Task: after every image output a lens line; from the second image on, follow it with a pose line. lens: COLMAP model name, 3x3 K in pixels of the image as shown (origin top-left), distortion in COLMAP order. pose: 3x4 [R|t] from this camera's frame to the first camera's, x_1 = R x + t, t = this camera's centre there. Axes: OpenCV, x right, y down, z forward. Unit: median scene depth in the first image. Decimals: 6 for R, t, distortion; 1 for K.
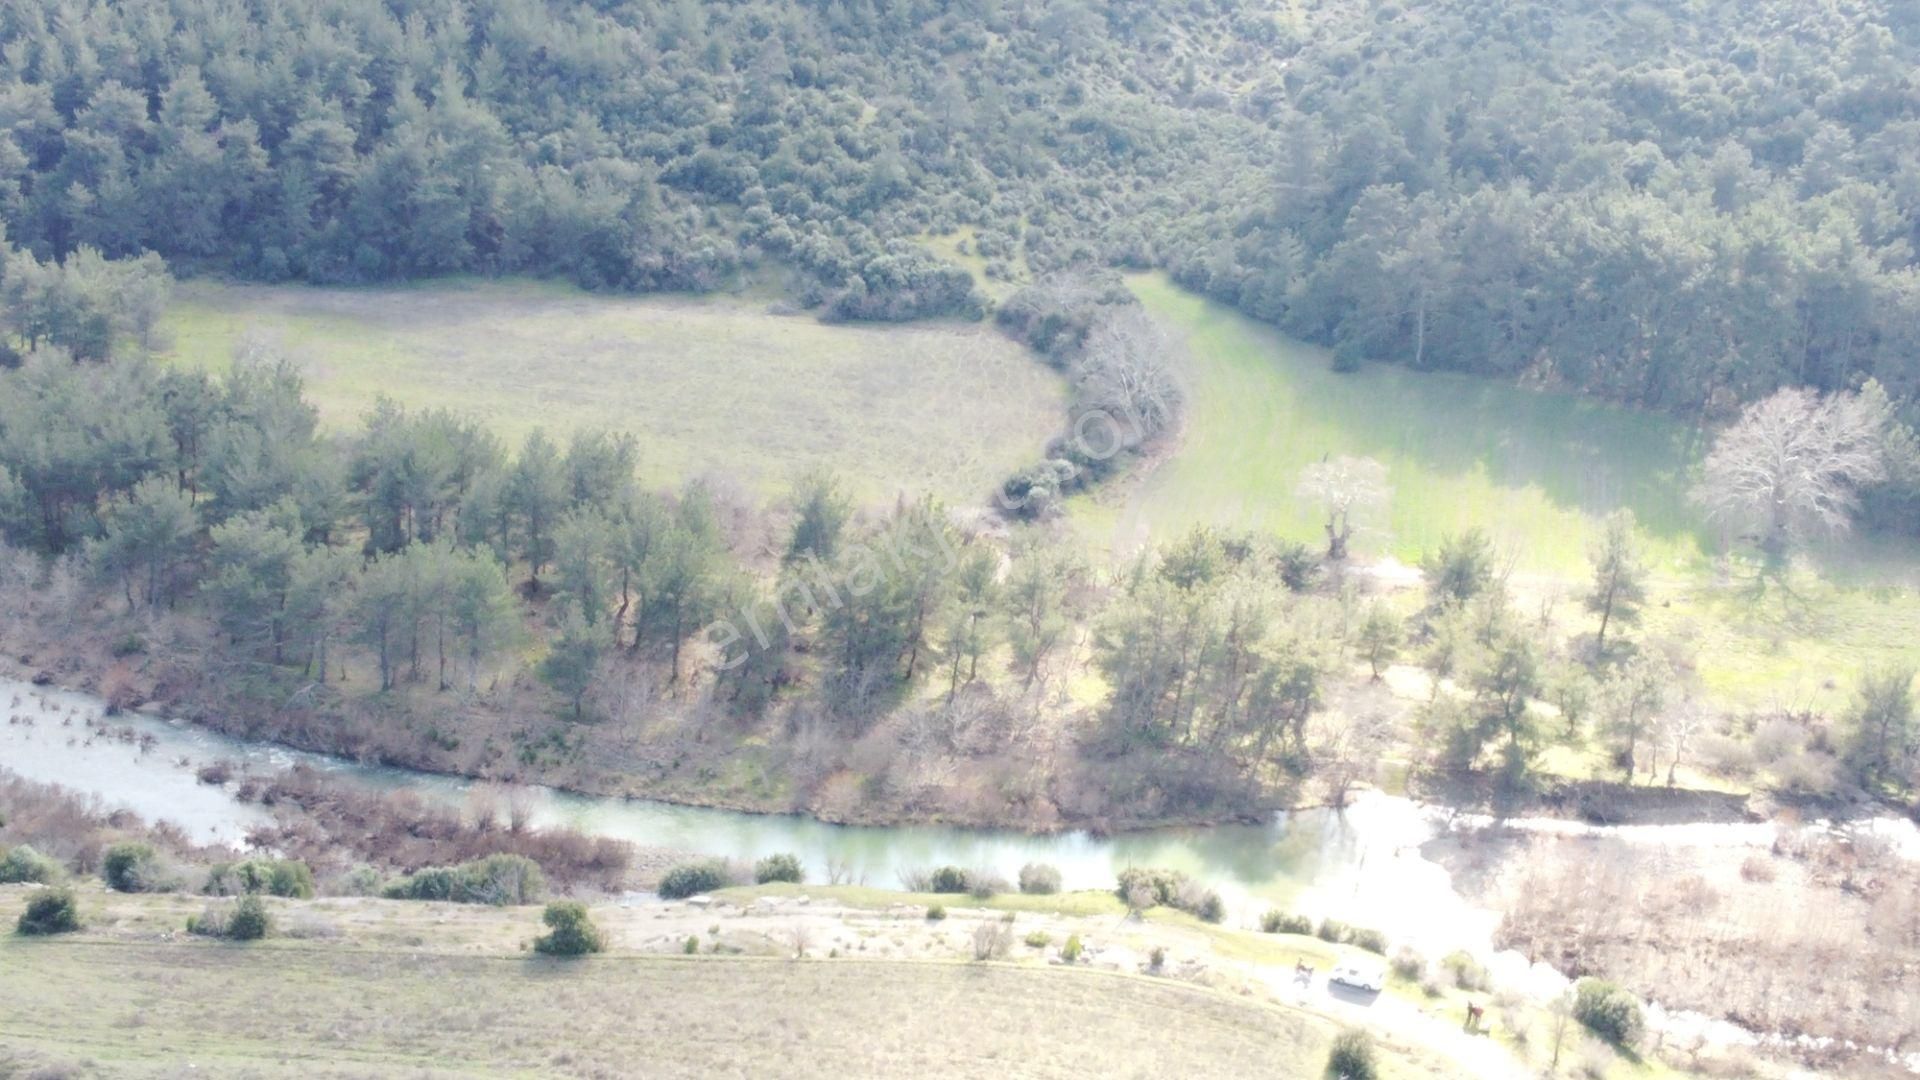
lens RADIAL K [[2907.6, 0, 973.3], [0, 2907.6, 592.9], [0, 0, 1]] dist [0.033510, -0.223280]
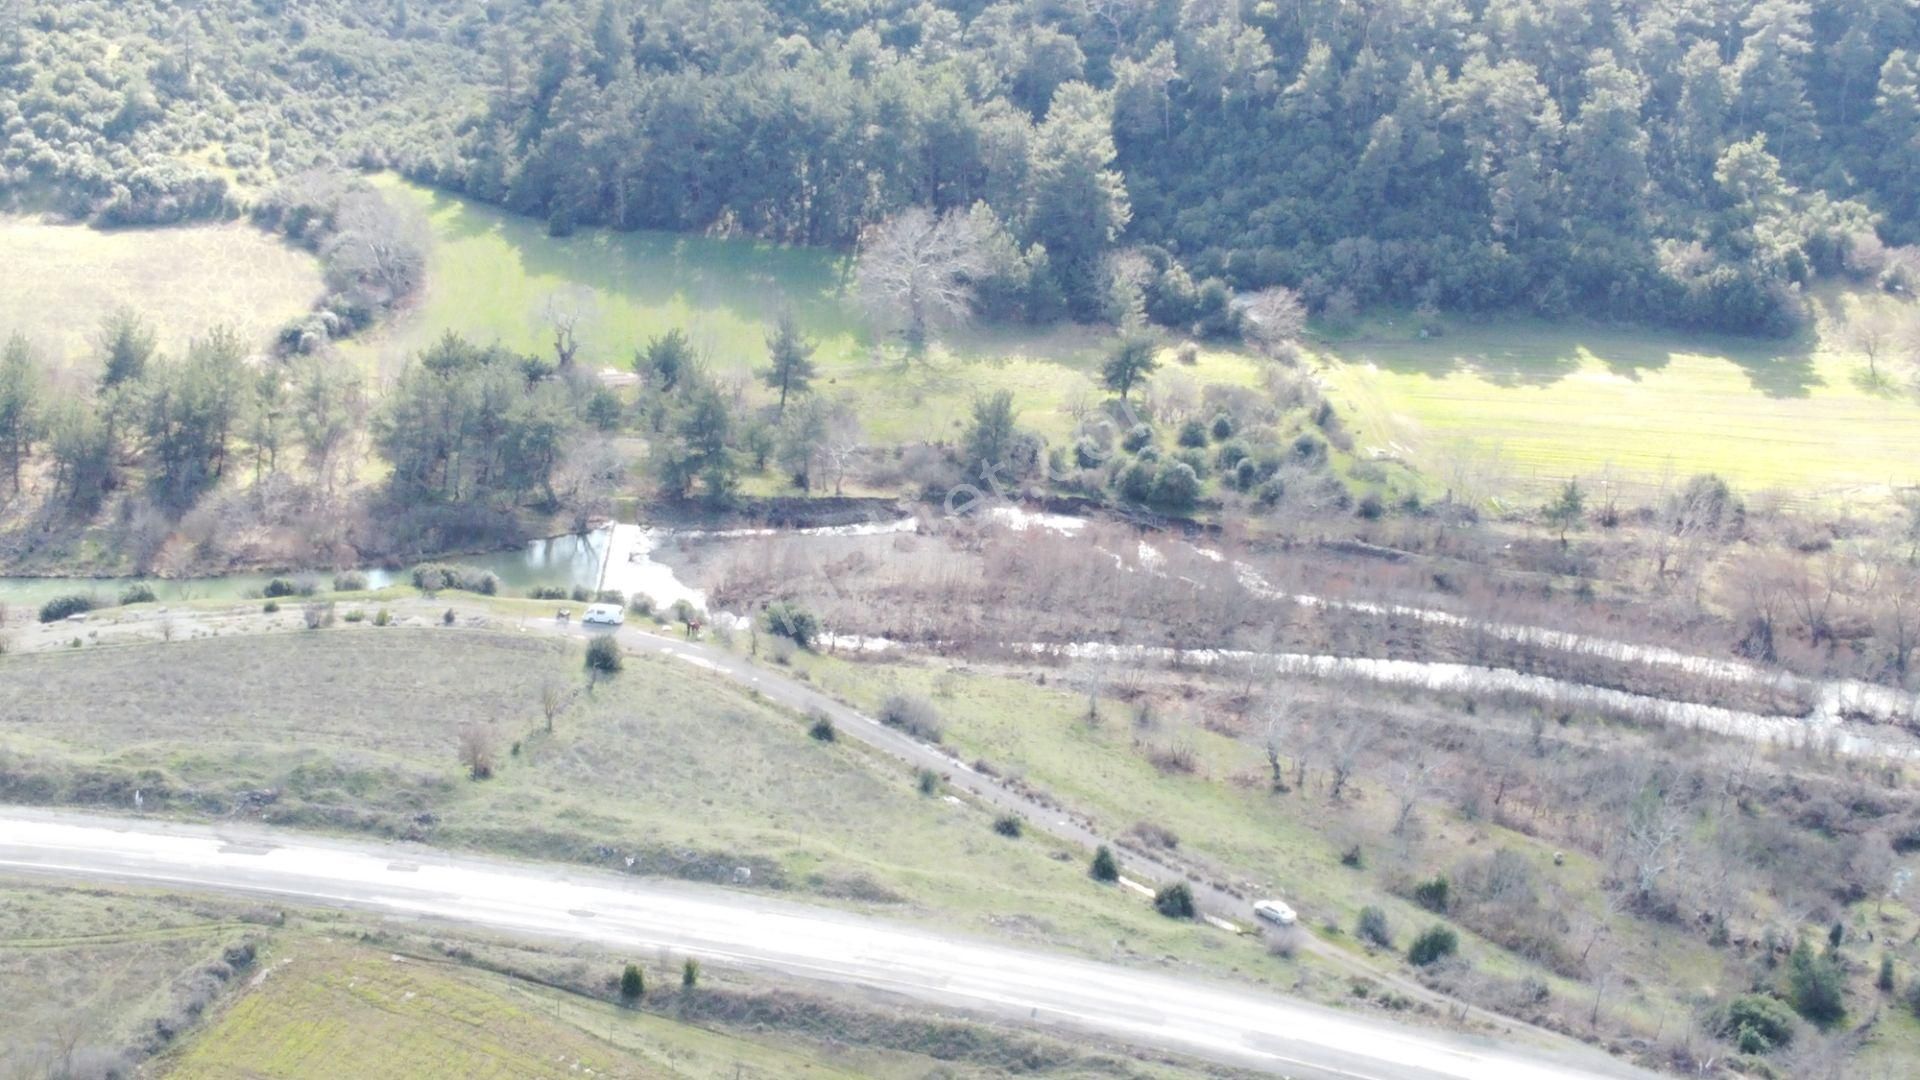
lens RADIAL K [[2907.6, 0, 973.3], [0, 2907.6, 592.9], [0, 0, 1]] dist [0.033510, -0.223280]
pose [[0.963482, -0.095560, 0.250140, -0.019191], [0.095006, 0.995374, 0.014319, 0.063094], [-0.250351, 0.009969, 0.968104, -0.172261]]
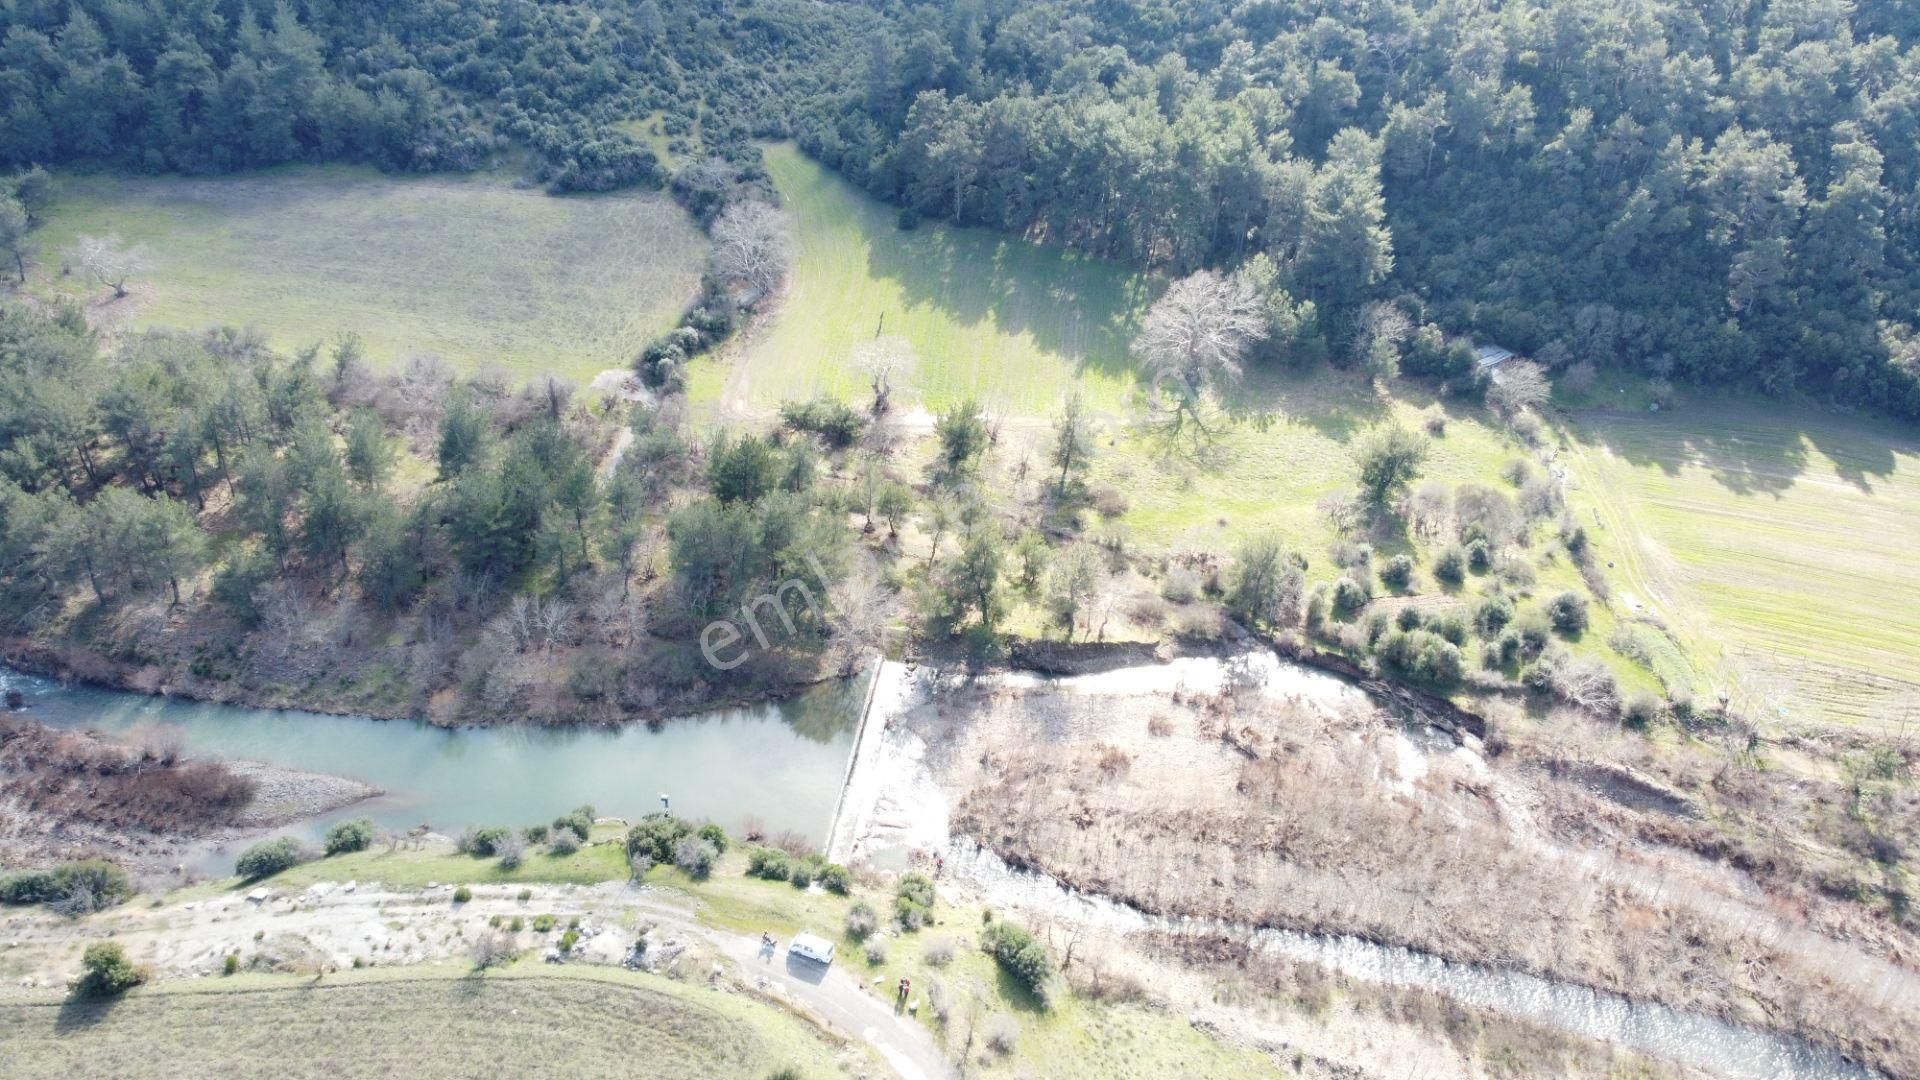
lens RADIAL K [[1457.5, 0, 958.2], [0, 1457.5, 554.2], [0, 0, 1]] dist [-0.006041, -0.003961]
pose [[0.995352, -0.051703, 0.081243, 0.080706], [0.030525, 0.969538, 0.243033, -0.088948], [-0.091333, -0.239423, 0.966610, 0.244468]]
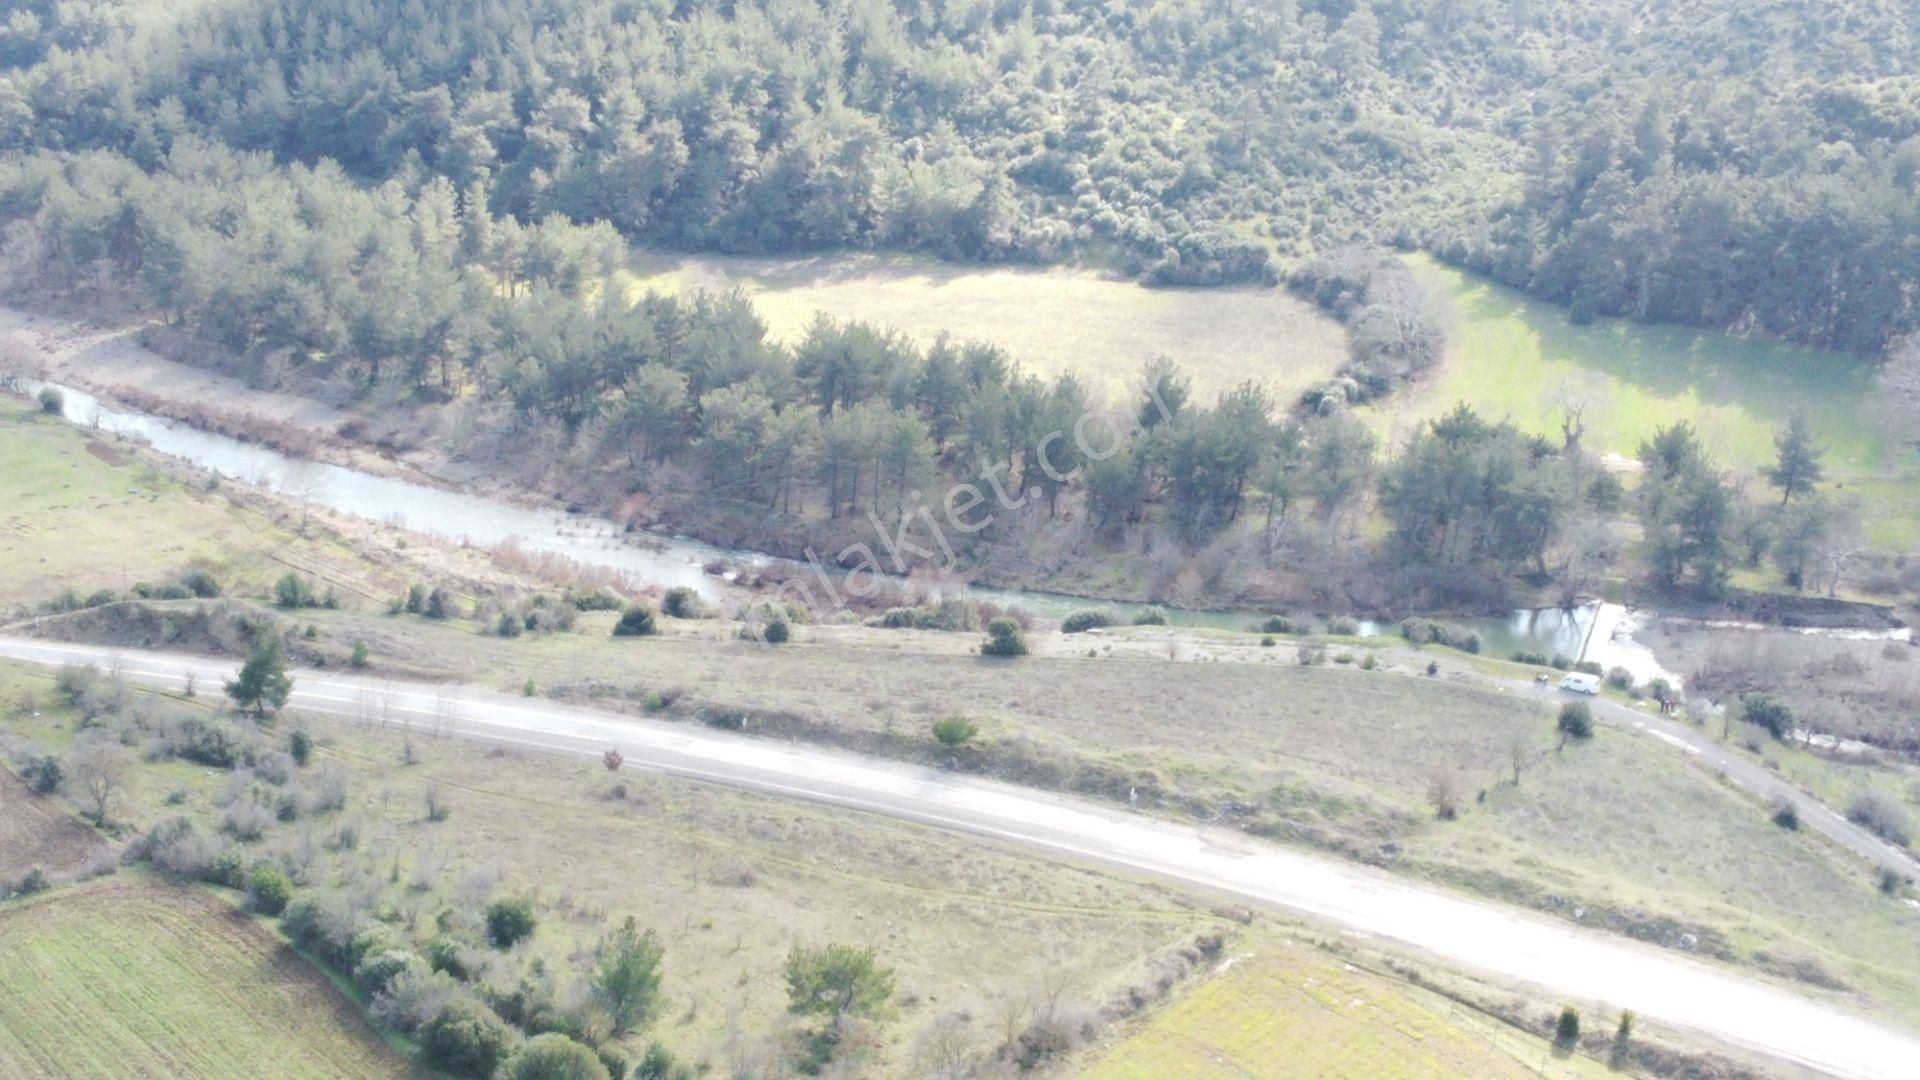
lens RADIAL K [[2901.4, 0, 976.6], [0, 2901.4, 604.6], [0, 0, 1]] dist [0.025525, -0.119267]
pose [[0.996682, 0.016350, -0.079732, -0.022540], [-0.018521, 0.999476, -0.026565, 0.072193], [0.079255, 0.027953, 0.996462, -0.202825]]
